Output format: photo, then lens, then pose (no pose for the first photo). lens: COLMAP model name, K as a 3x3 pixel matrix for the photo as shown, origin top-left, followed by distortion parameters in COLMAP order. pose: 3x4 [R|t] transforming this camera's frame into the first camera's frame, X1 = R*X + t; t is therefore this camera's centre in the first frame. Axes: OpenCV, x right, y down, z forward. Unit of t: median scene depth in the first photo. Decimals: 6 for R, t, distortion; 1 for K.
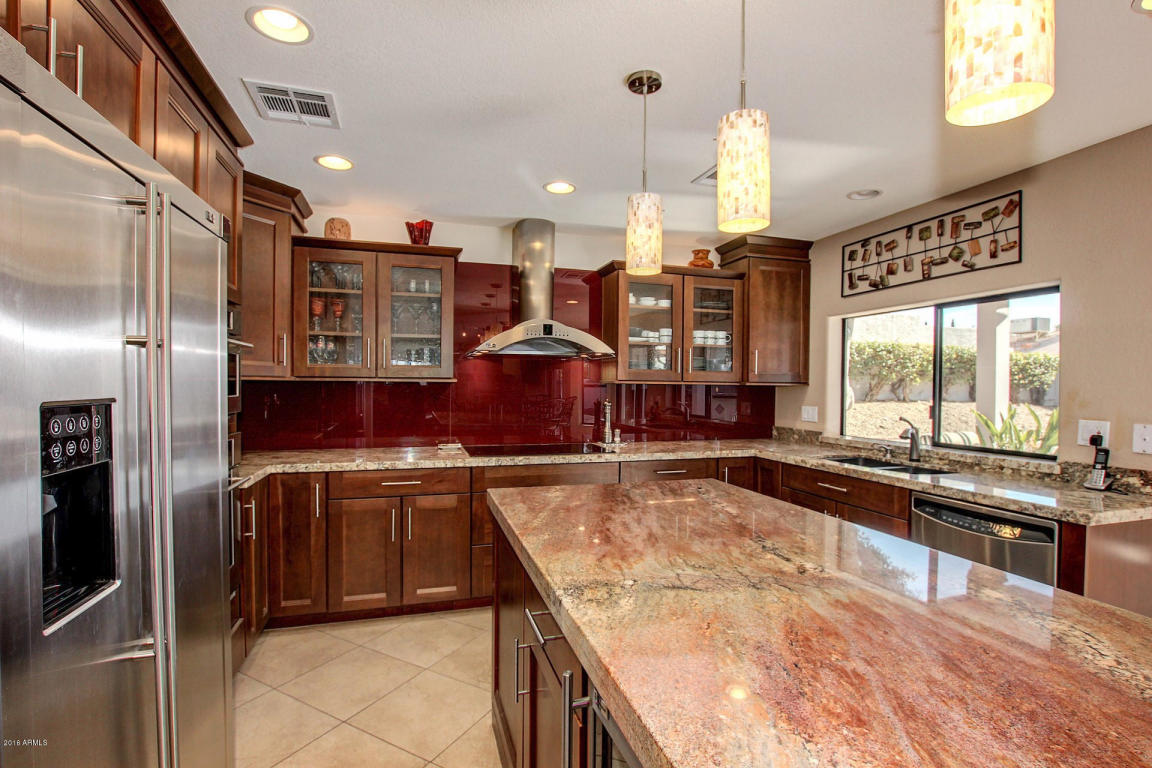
lens RADIAL K [[534.4, 0, 578.3], [0, 534.4, 390.2], [0, 0, 1]] dist [-0.036522, 0.006090]
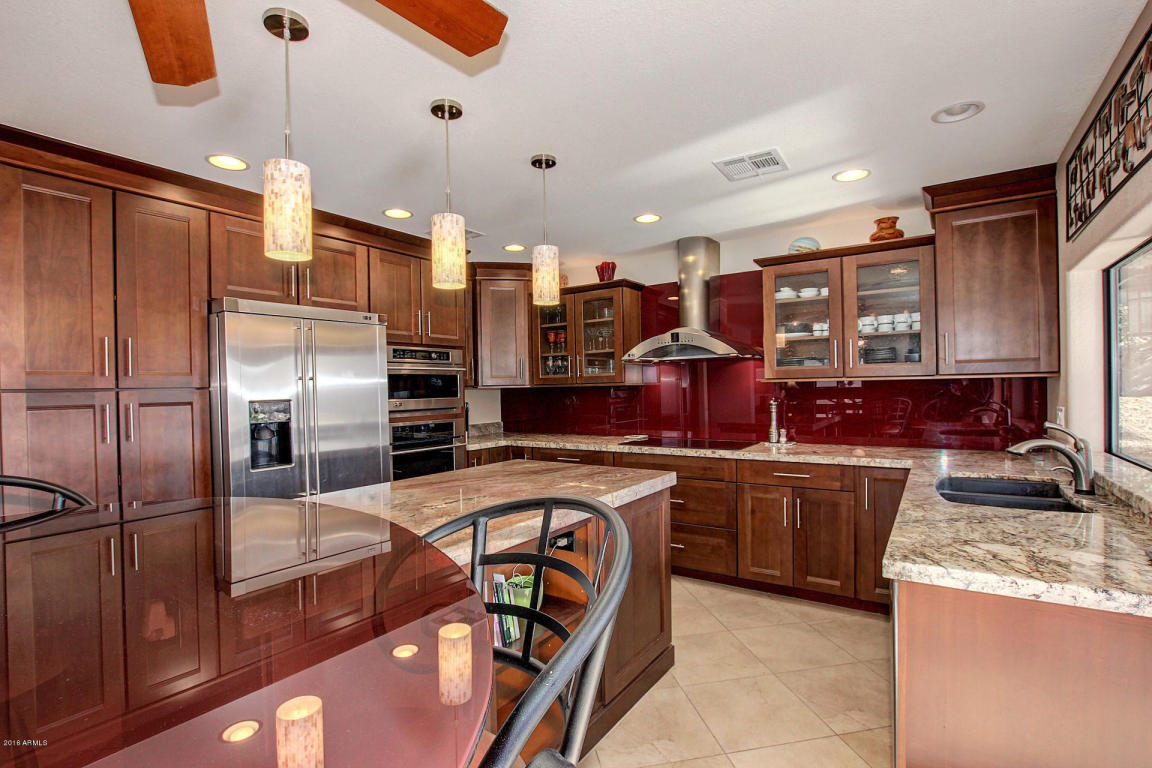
lens RADIAL K [[534.4, 0, 578.3], [0, 534.4, 390.2], [0, 0, 1]] dist [-0.036522, 0.006090]
pose [[0.620206, -0.018213, -0.784227, 0.743275], [0.017446, 0.999803, -0.009422, 0.006423], [0.784245, -0.007839, 0.620402, 0.138257]]
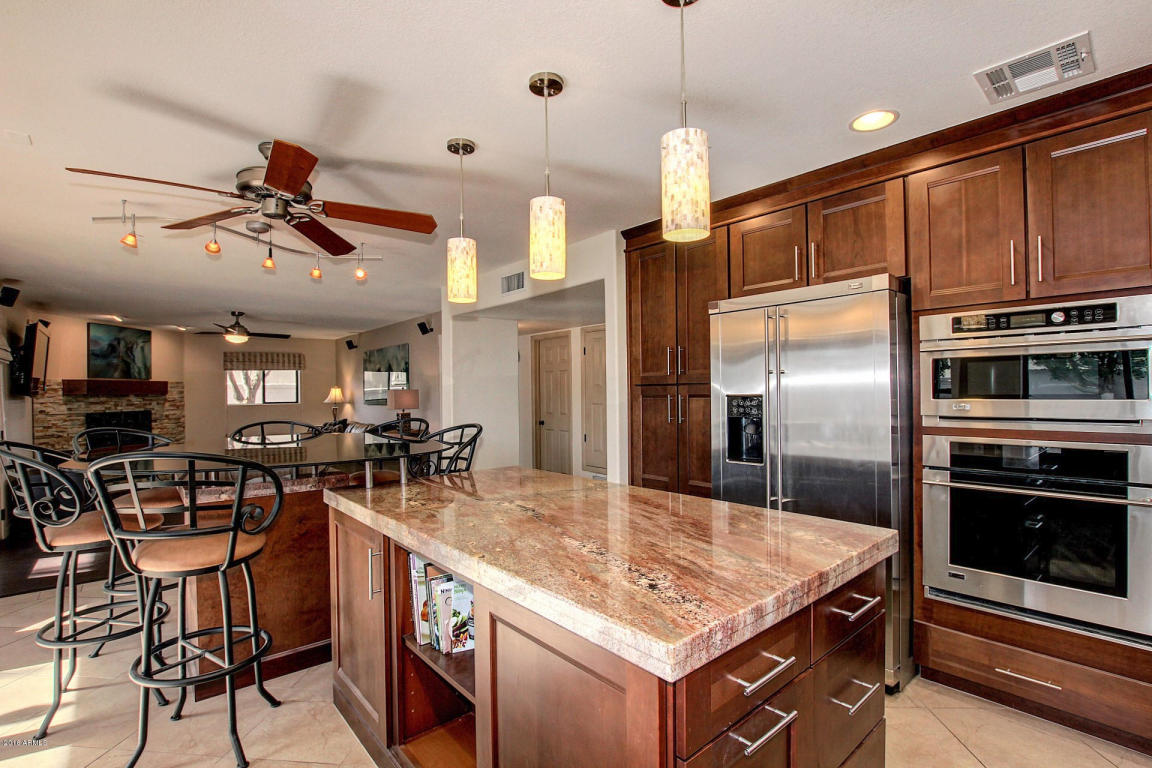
lens RADIAL K [[534.4, 0, 578.3], [0, 534.4, 390.2], [0, 0, 1]] dist [-0.036522, 0.006090]
pose [[-0.914895, -0.000640, -0.403691, 0.343981], [-0.001690, 0.999996, 0.002245, -0.003795], [0.403688, 0.002736, -0.914893, 0.990806]]
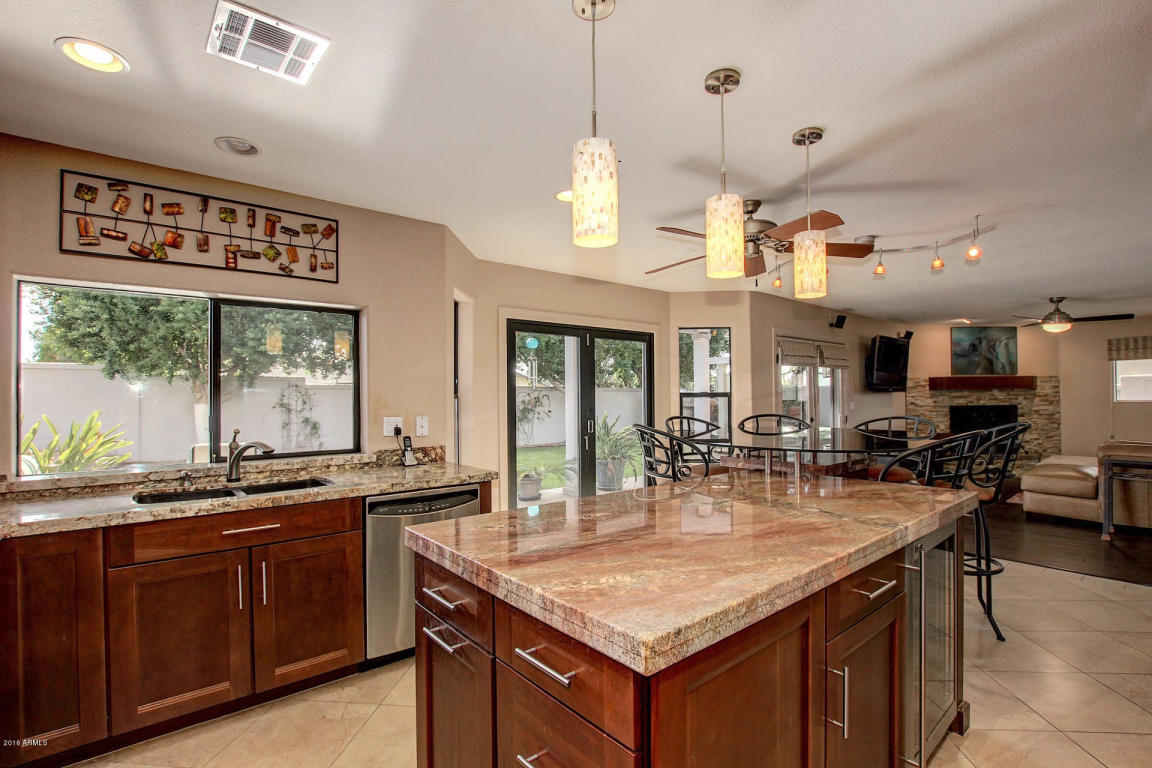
lens RADIAL K [[534.4, 0, 578.3], [0, 534.4, 390.2], [0, 0, 1]] dist [-0.036522, 0.006090]
pose [[-0.388919, 0.002896, 0.921267, -0.352758], [0.013825, 0.999901, 0.002693, -0.006219], [-0.921168, 0.013784, -0.388921, 0.808564]]
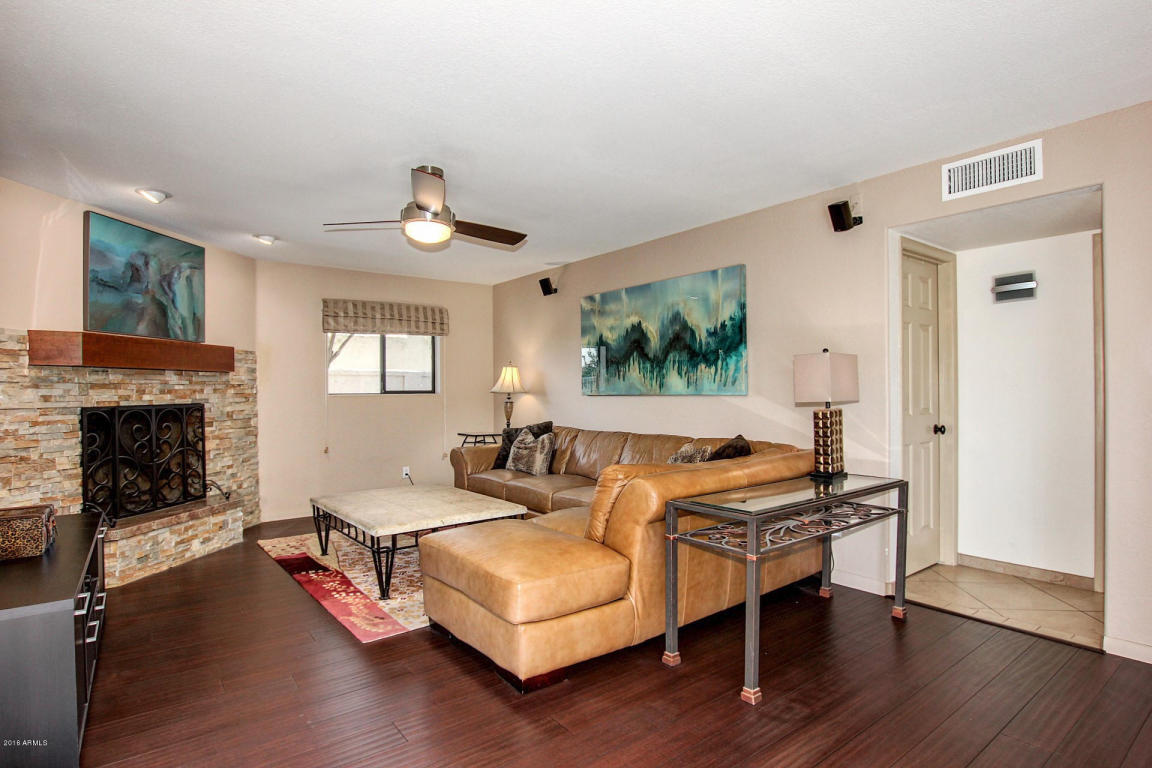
lens RADIAL K [[595.5, 0, 577.9], [0, 595.5, 389.4], [0, 0, 1]] dist [-0.038528, 0.008918]
pose [[-0.935157, -0.003723, -0.354213, 0.897187], [-0.005742, 0.999973, 0.004648, 0.060914], [0.354186, 0.006381, -0.935153, -0.570475]]
